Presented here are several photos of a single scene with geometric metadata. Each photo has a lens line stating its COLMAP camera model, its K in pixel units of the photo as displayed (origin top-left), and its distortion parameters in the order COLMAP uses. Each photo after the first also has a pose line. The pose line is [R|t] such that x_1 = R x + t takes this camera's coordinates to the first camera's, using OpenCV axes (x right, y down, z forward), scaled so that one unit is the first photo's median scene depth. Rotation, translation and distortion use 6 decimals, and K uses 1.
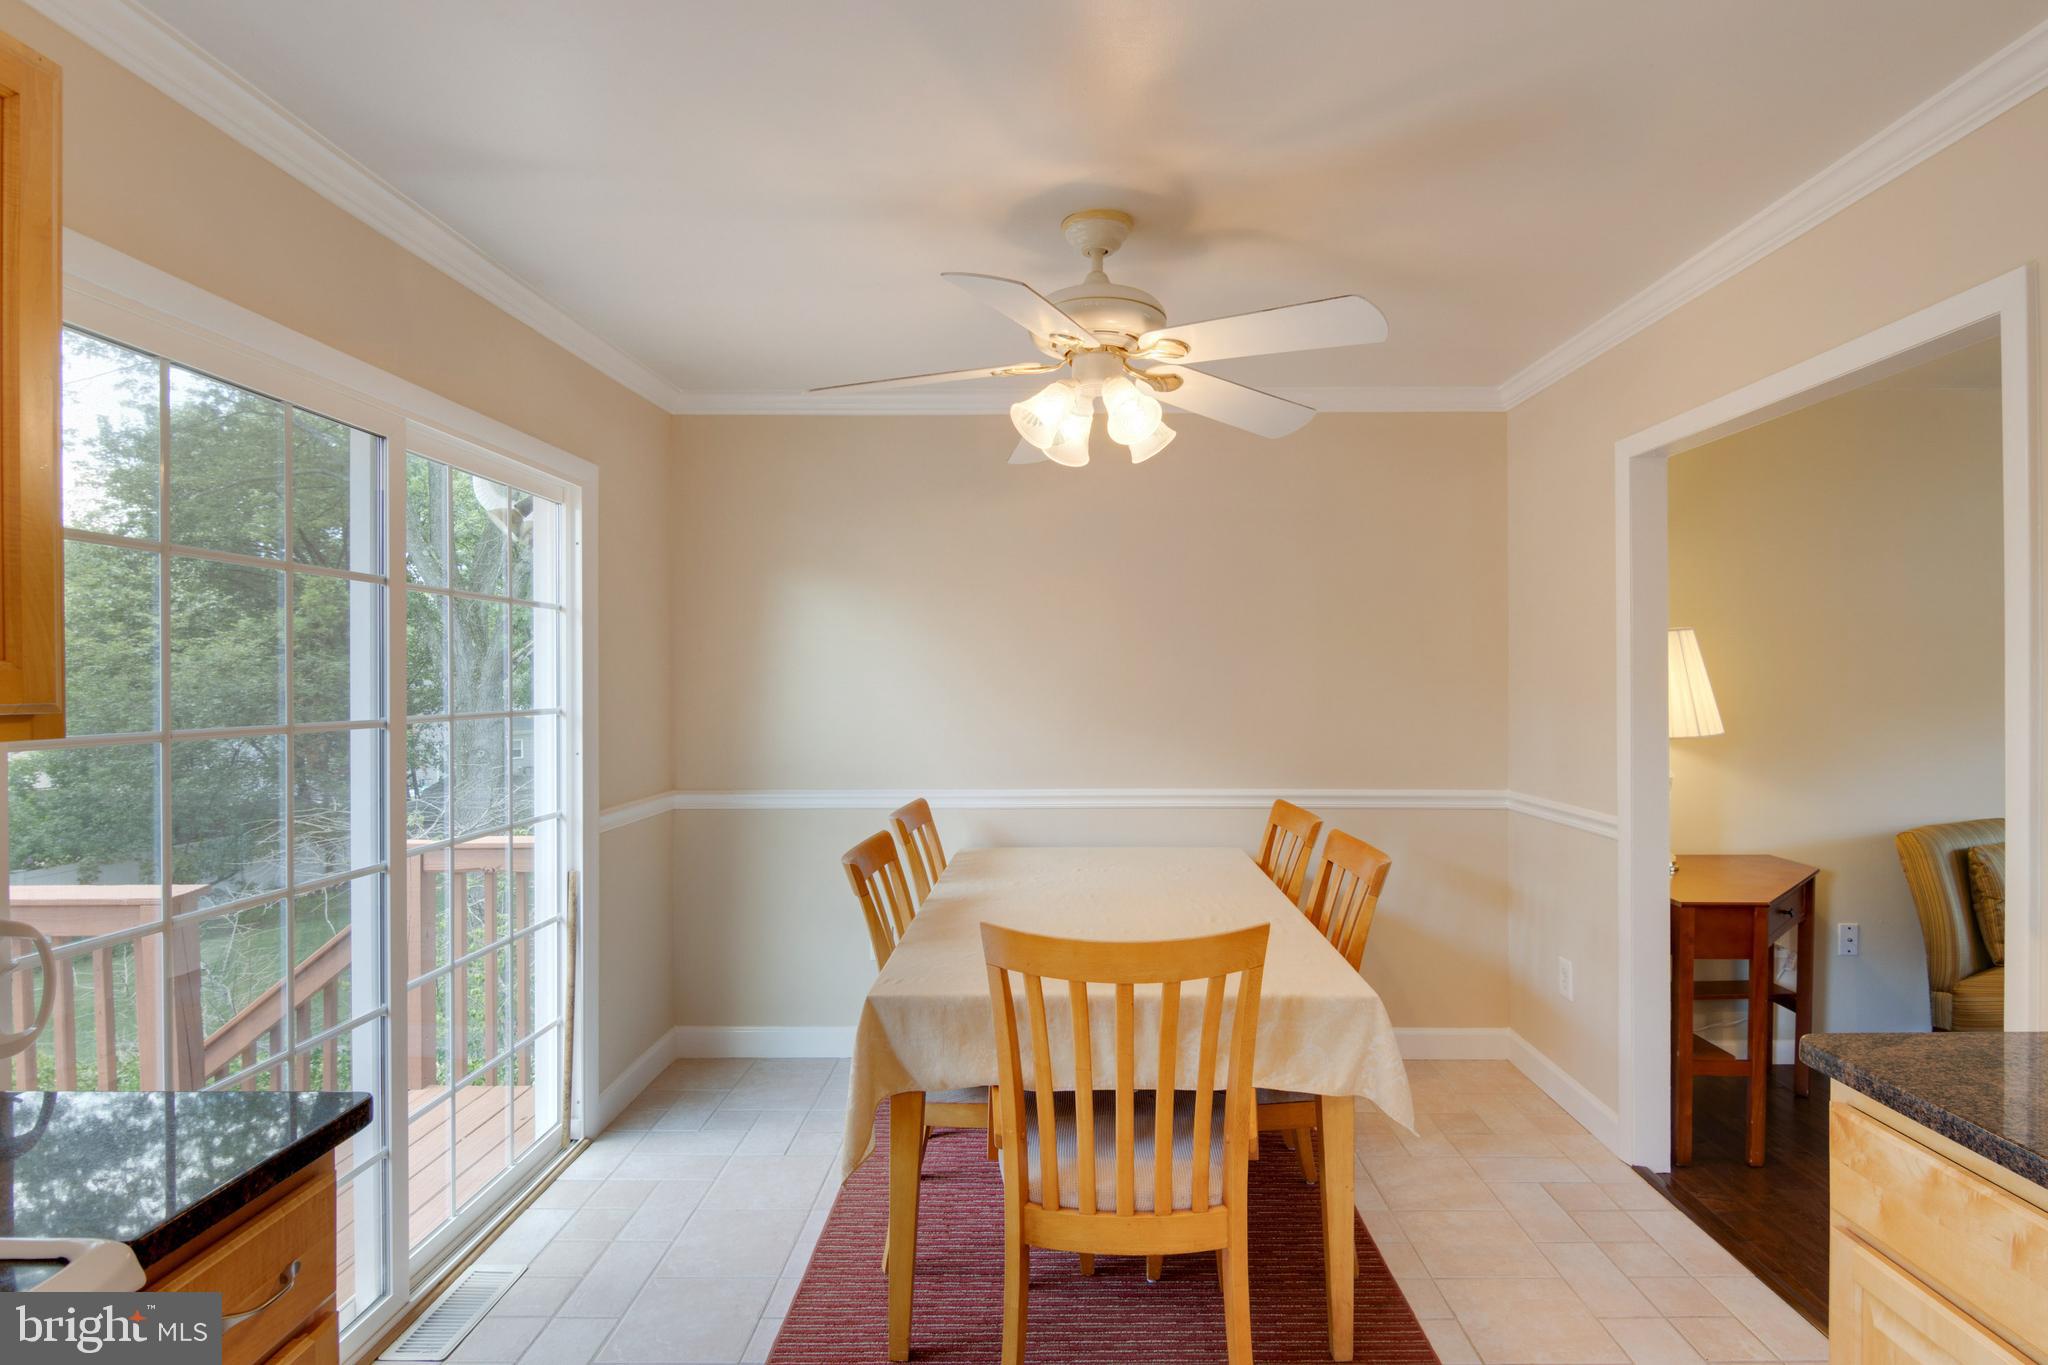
lens RADIAL K [[1048.3, 0, 1030.5], [0, 1048.3, 684.5], [0, 0, 1]] dist [0.011208, -0.012560]
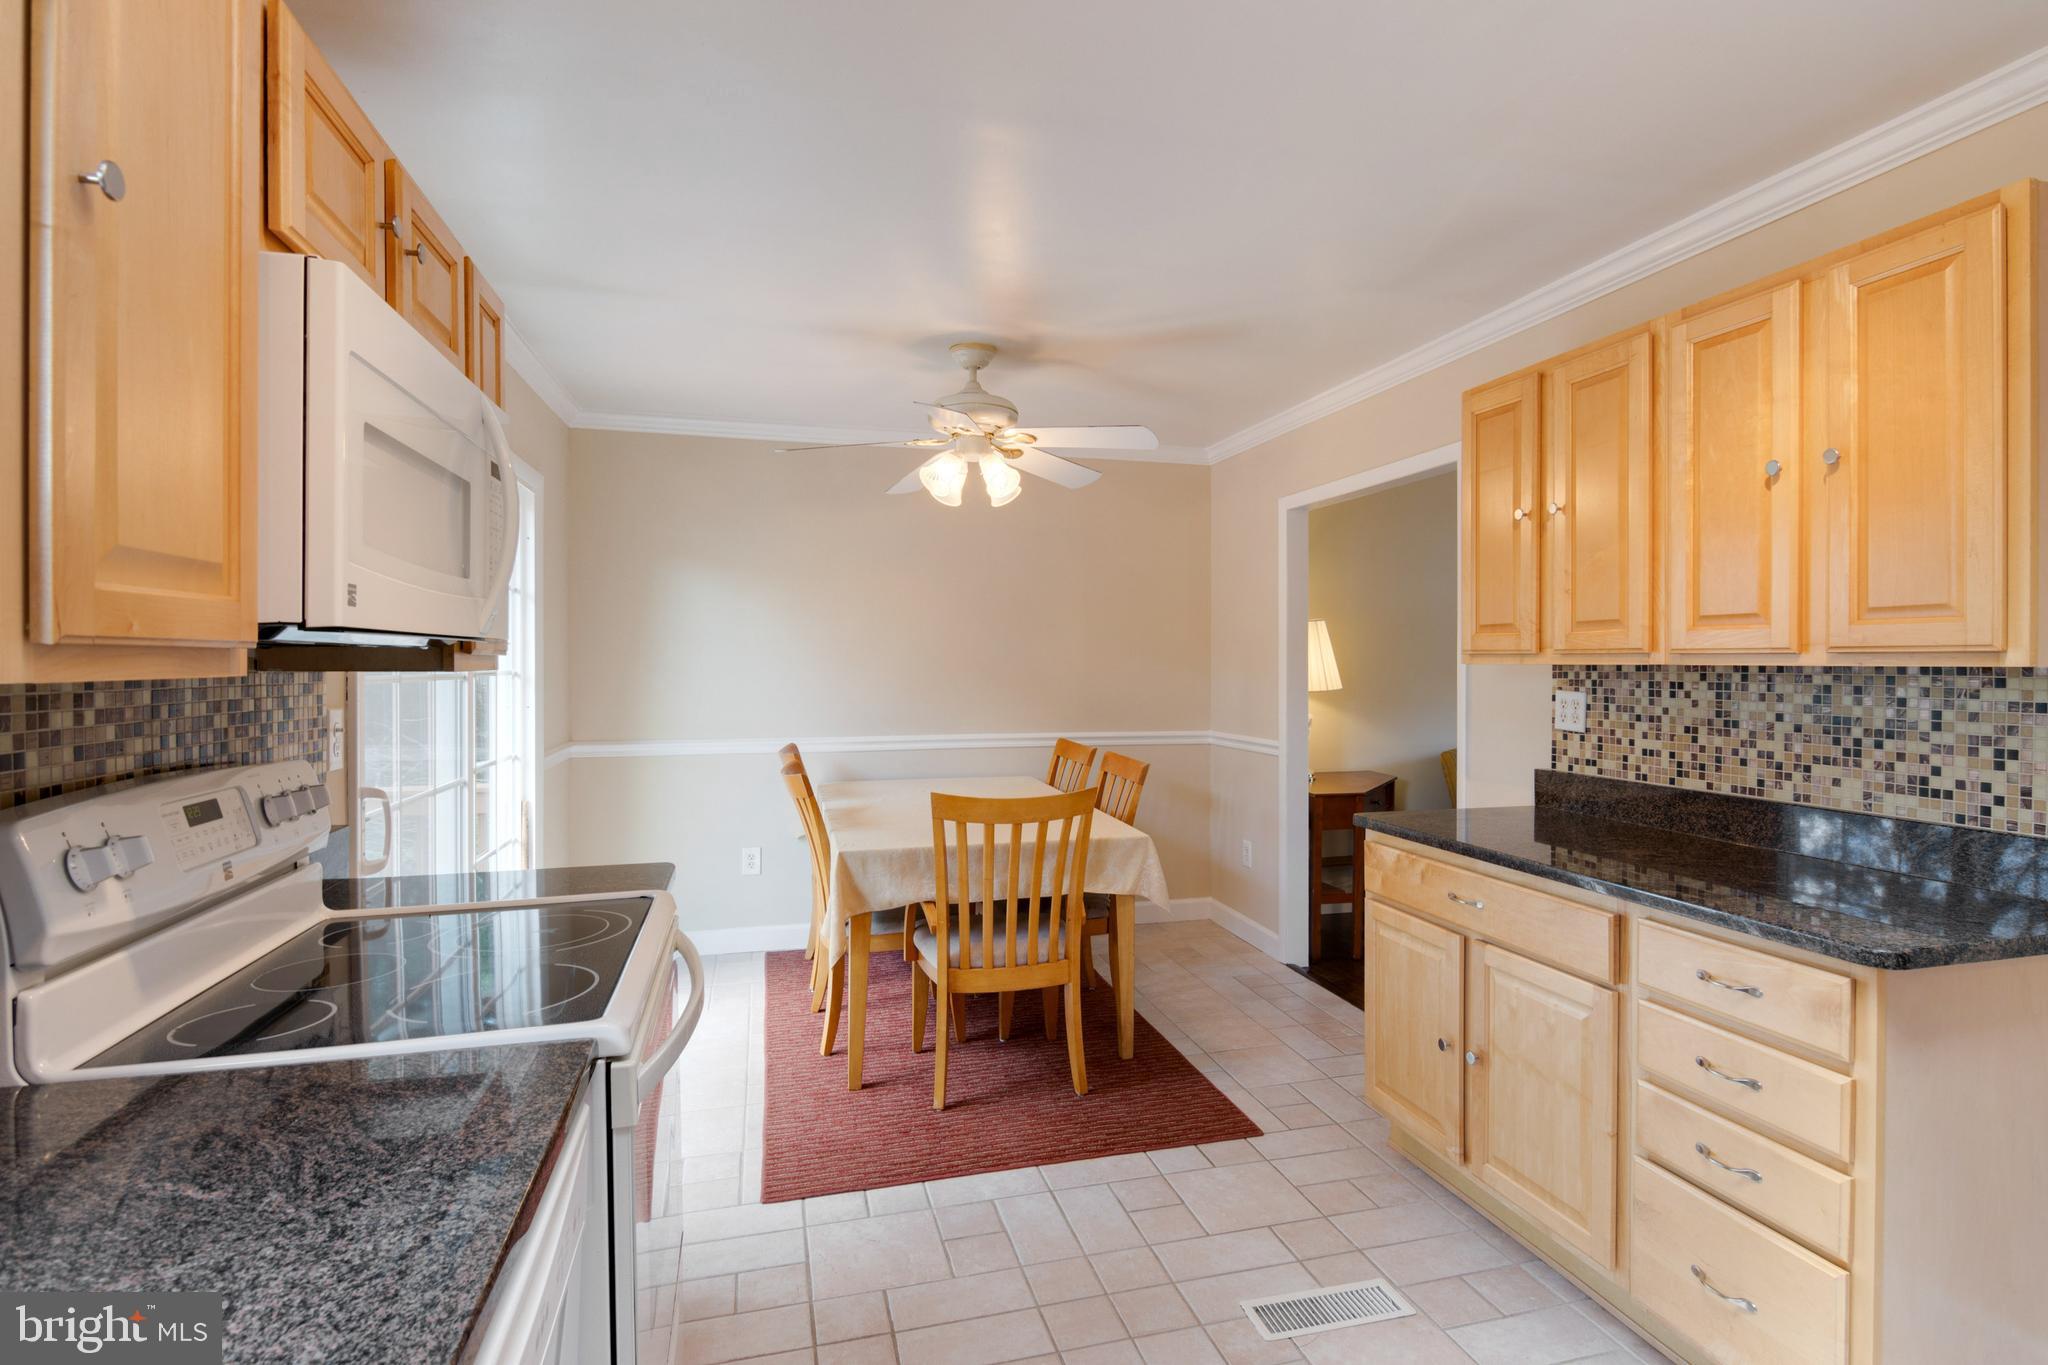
lens RADIAL K [[1048.3, 0, 1023.1], [0, 1048.3, 672.0], [0, 0, 1]] dist [0.011208, -0.012560]
pose [[0.964523, 0.001136, 0.263995, -0.256857], [-0.002709, 0.999981, 0.005593, 0.020331], [-0.263983, -0.006109, 0.964508, -0.471747]]
